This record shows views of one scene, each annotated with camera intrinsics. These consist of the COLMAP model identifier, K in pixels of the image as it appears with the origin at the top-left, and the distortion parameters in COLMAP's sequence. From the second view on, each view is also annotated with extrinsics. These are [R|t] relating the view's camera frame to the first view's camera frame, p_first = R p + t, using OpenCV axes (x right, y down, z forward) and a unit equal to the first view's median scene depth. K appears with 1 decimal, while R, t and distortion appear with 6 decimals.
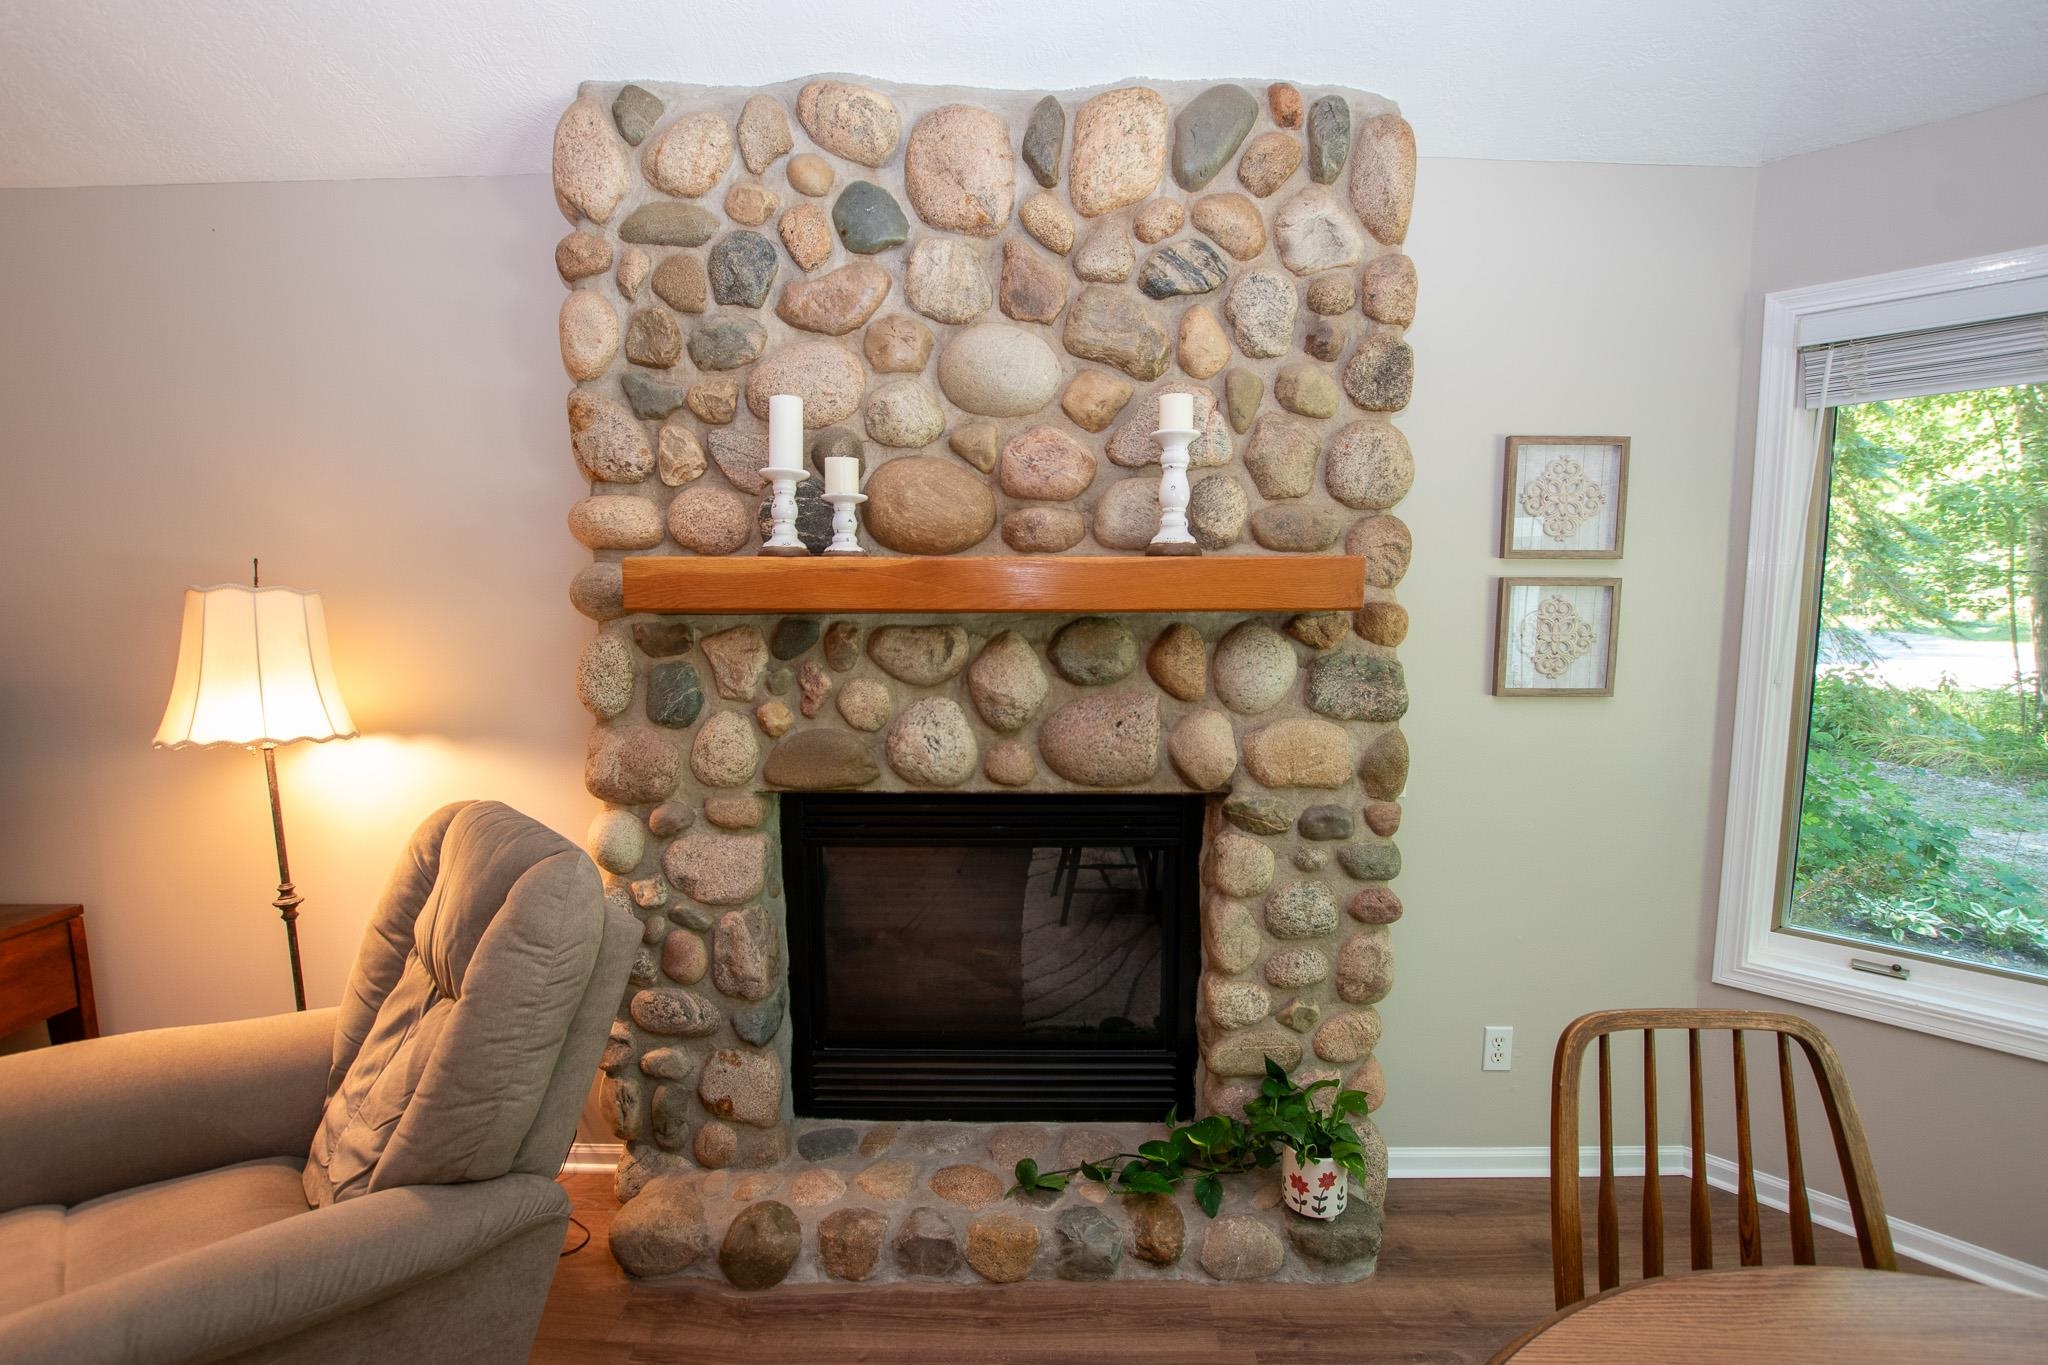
lens RADIAL K [[908.2, 0, 1045.2], [0, 908.2, 697.6], [0, 0, 1]] dist [-0.030116, 0.002760]
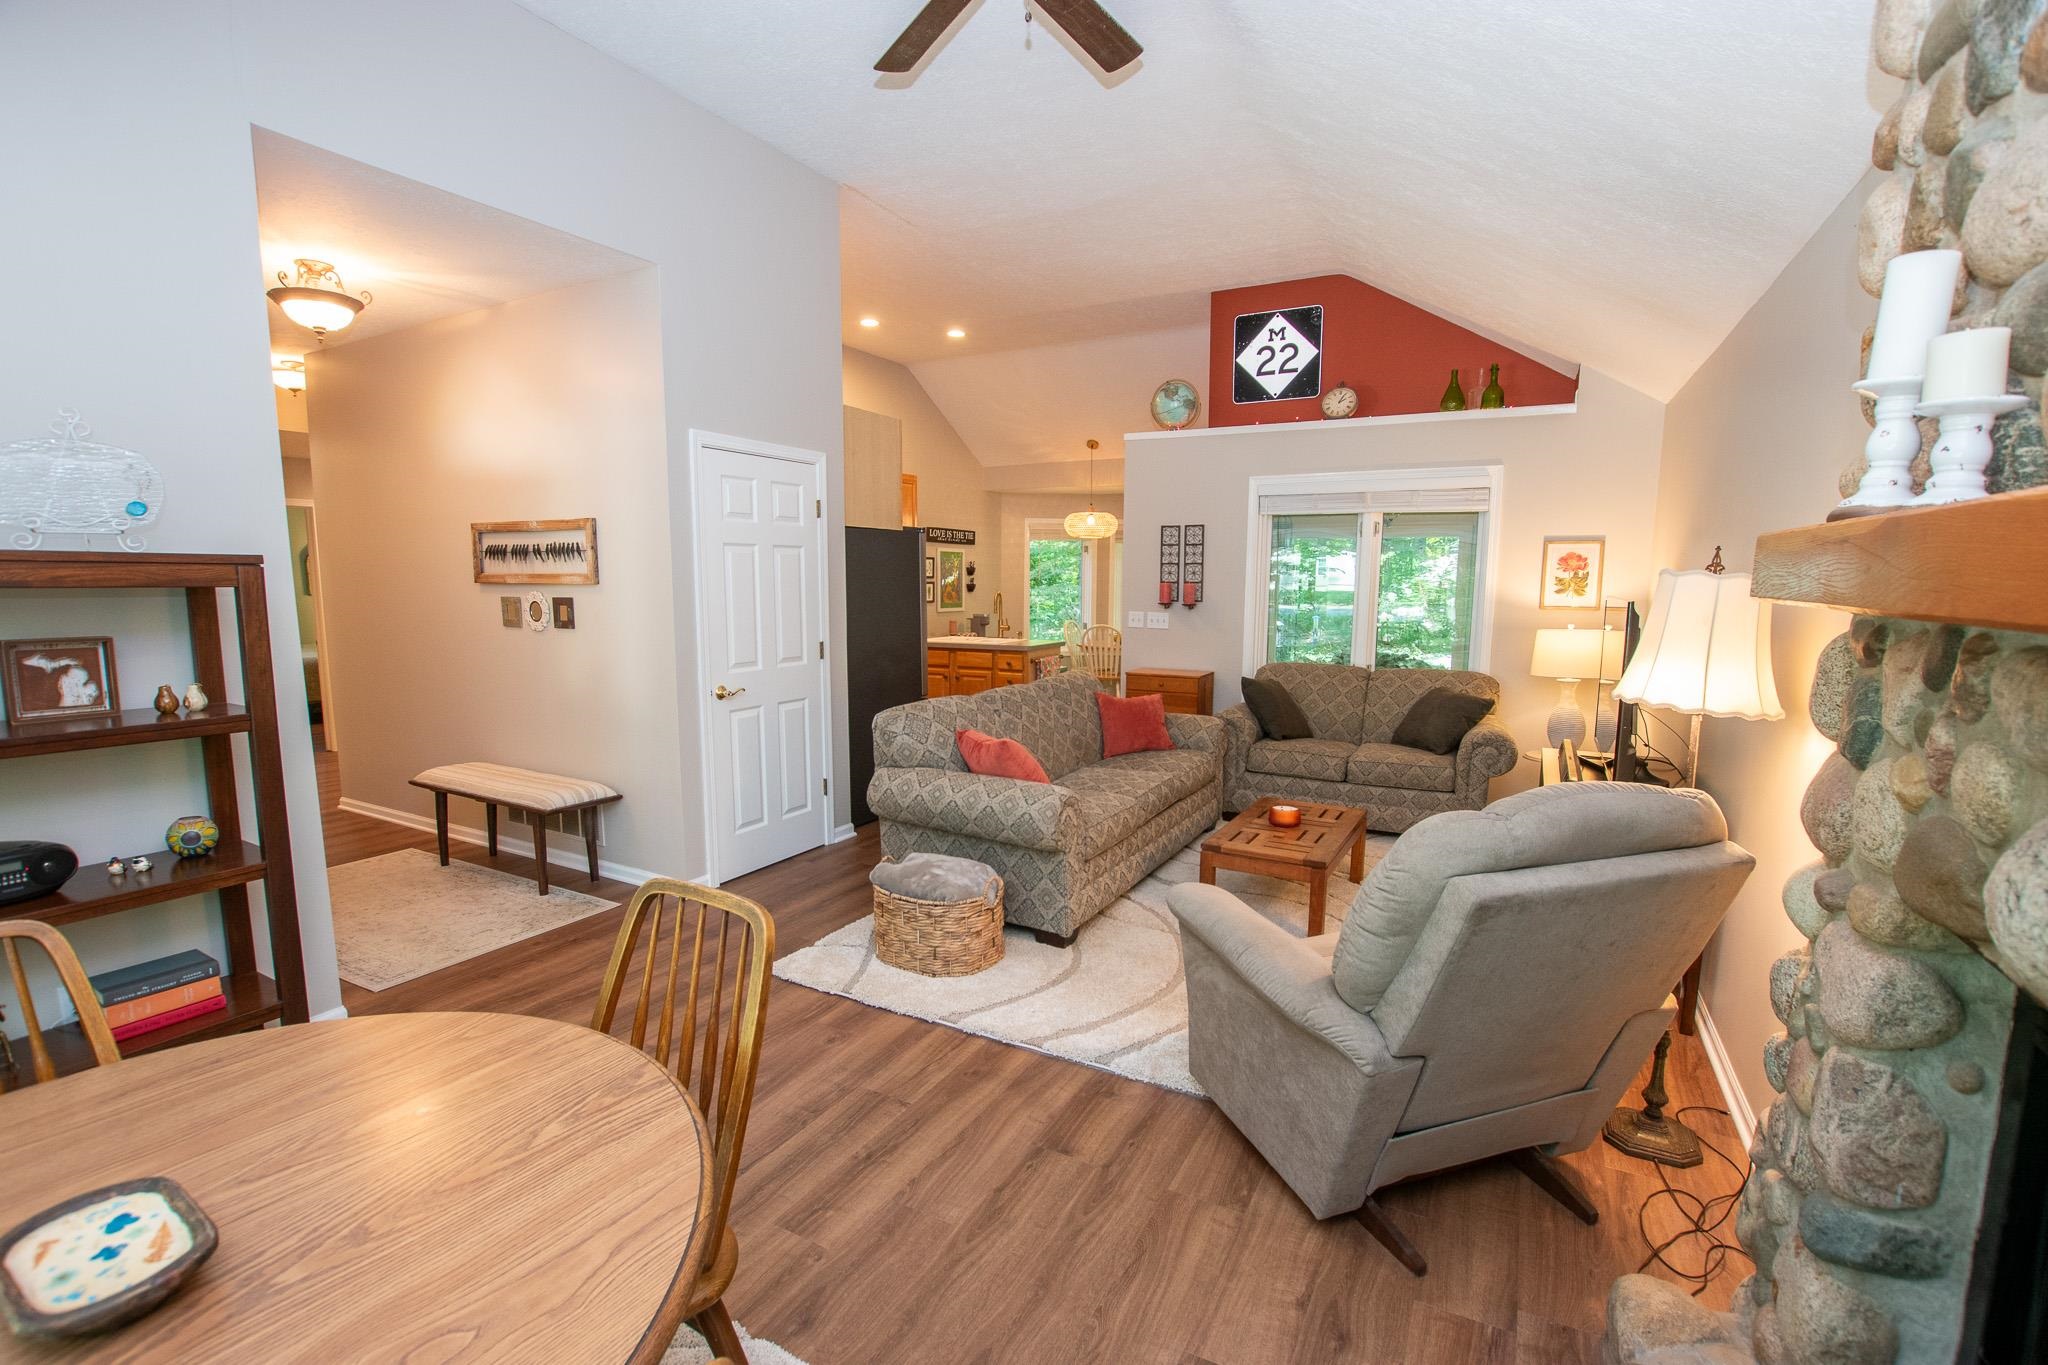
lens RADIAL K [[908.2, 0, 1025.1], [0, 908.2, 692.6], [0, 0, 1]] dist [-0.030116, 0.002760]
pose [[-0.471636, 0.111958, -0.874657, 0.517240], [-0.096459, 0.979404, 0.177379, -0.089514], [0.876502, 0.168027, -0.451123, 0.761927]]
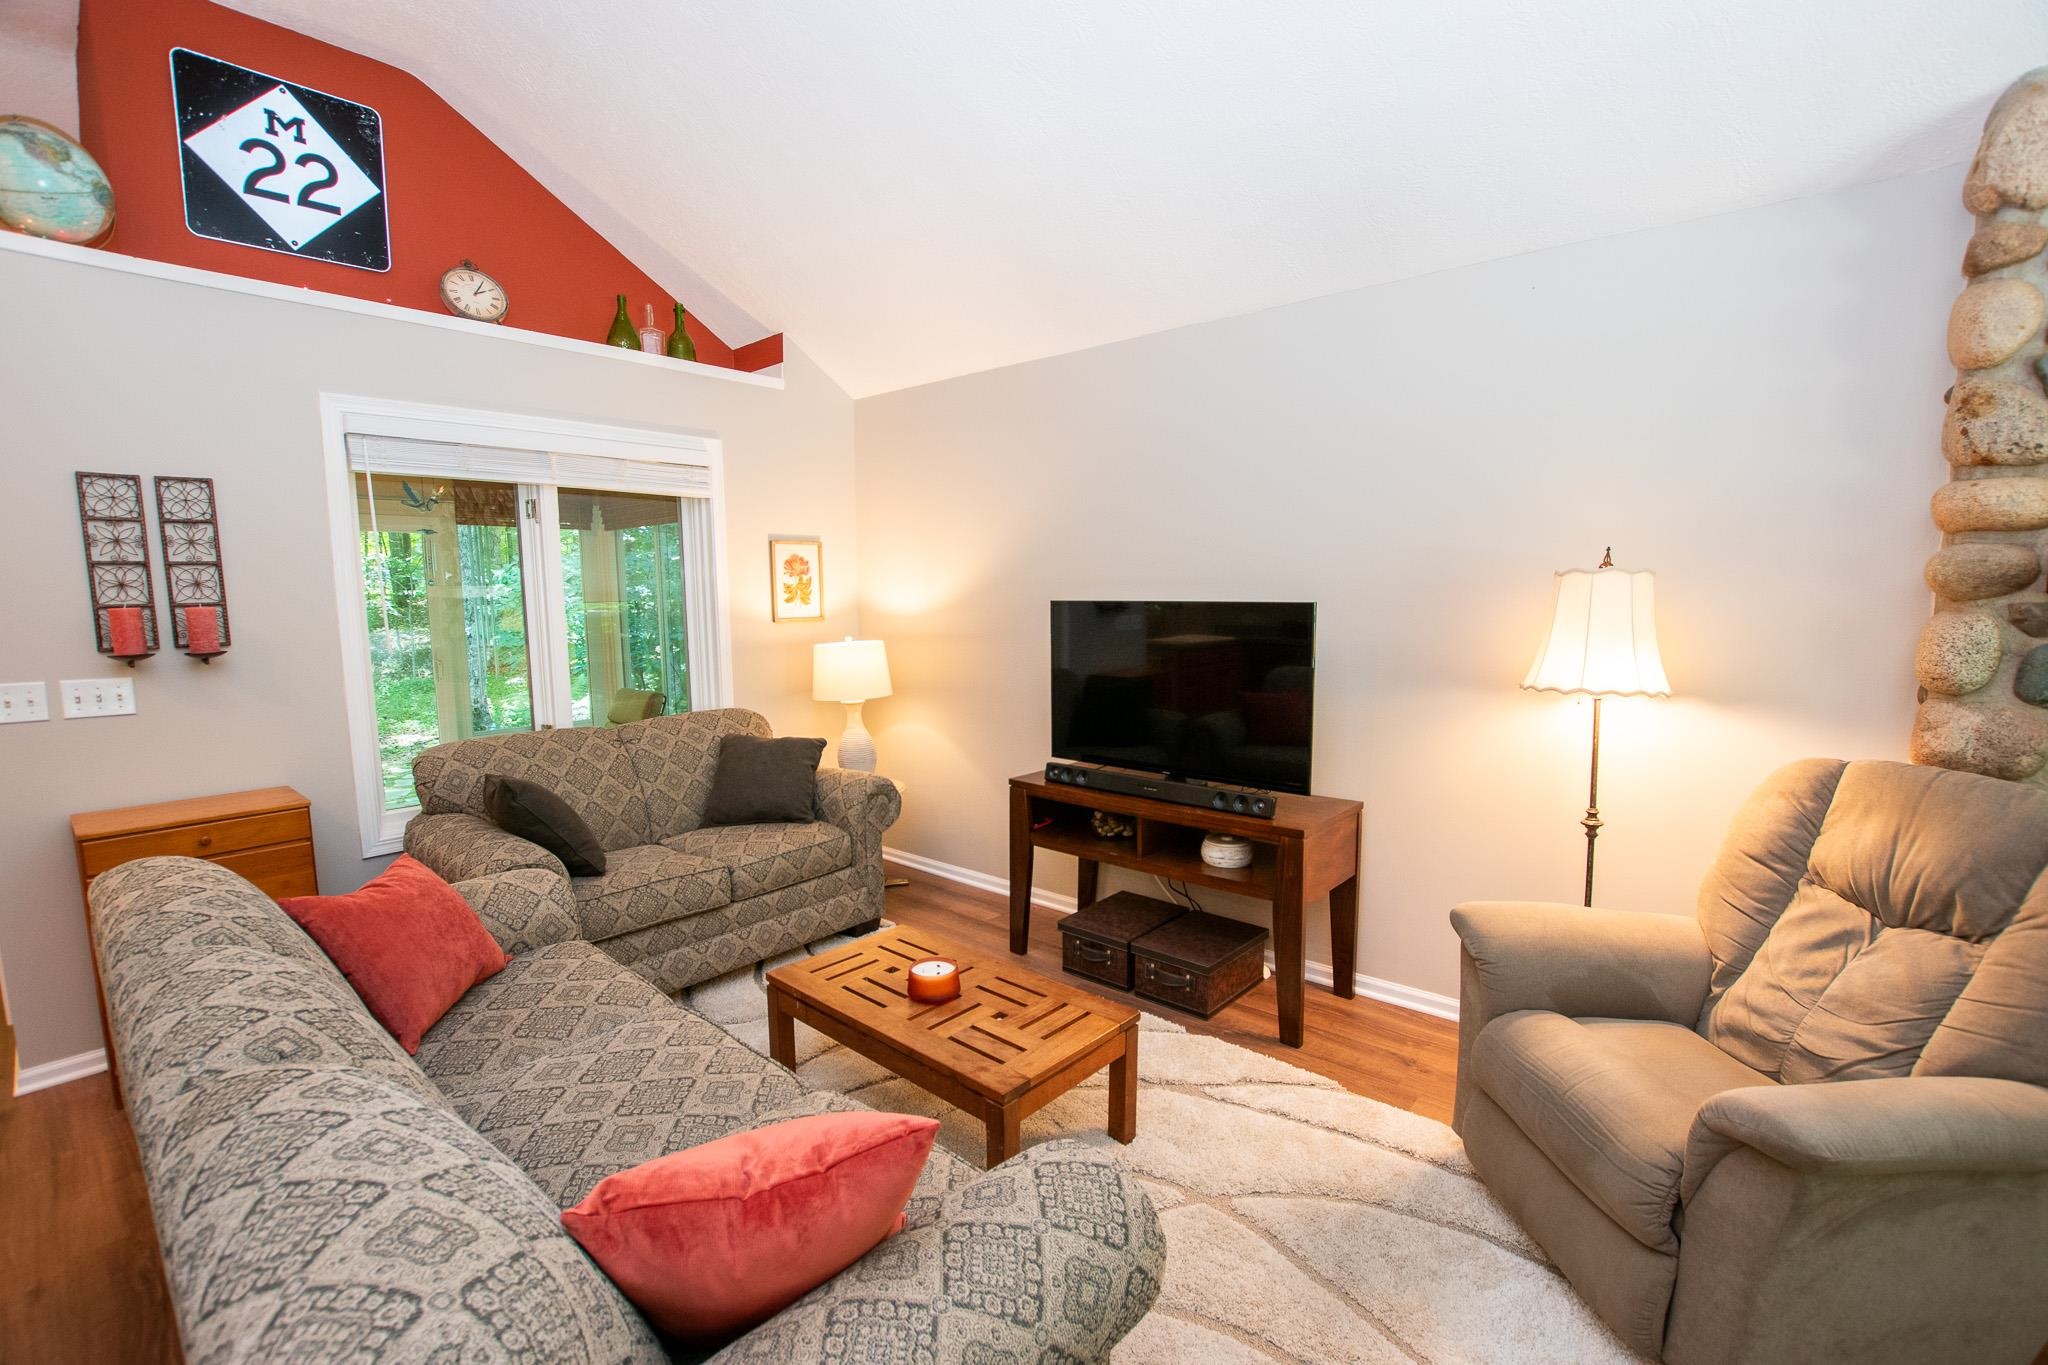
lens RADIAL K [[908.2, 0, 1021.7], [0, 908.2, 696.7], [0, 0, 1]] dist [-0.030116, 0.002760]
pose [[0.766481, 0.072087, -0.638209, -0.686060], [-0.060507, 0.997367, 0.039986, 0.052590], [0.639411, 0.007968, 0.768824, -0.487090]]
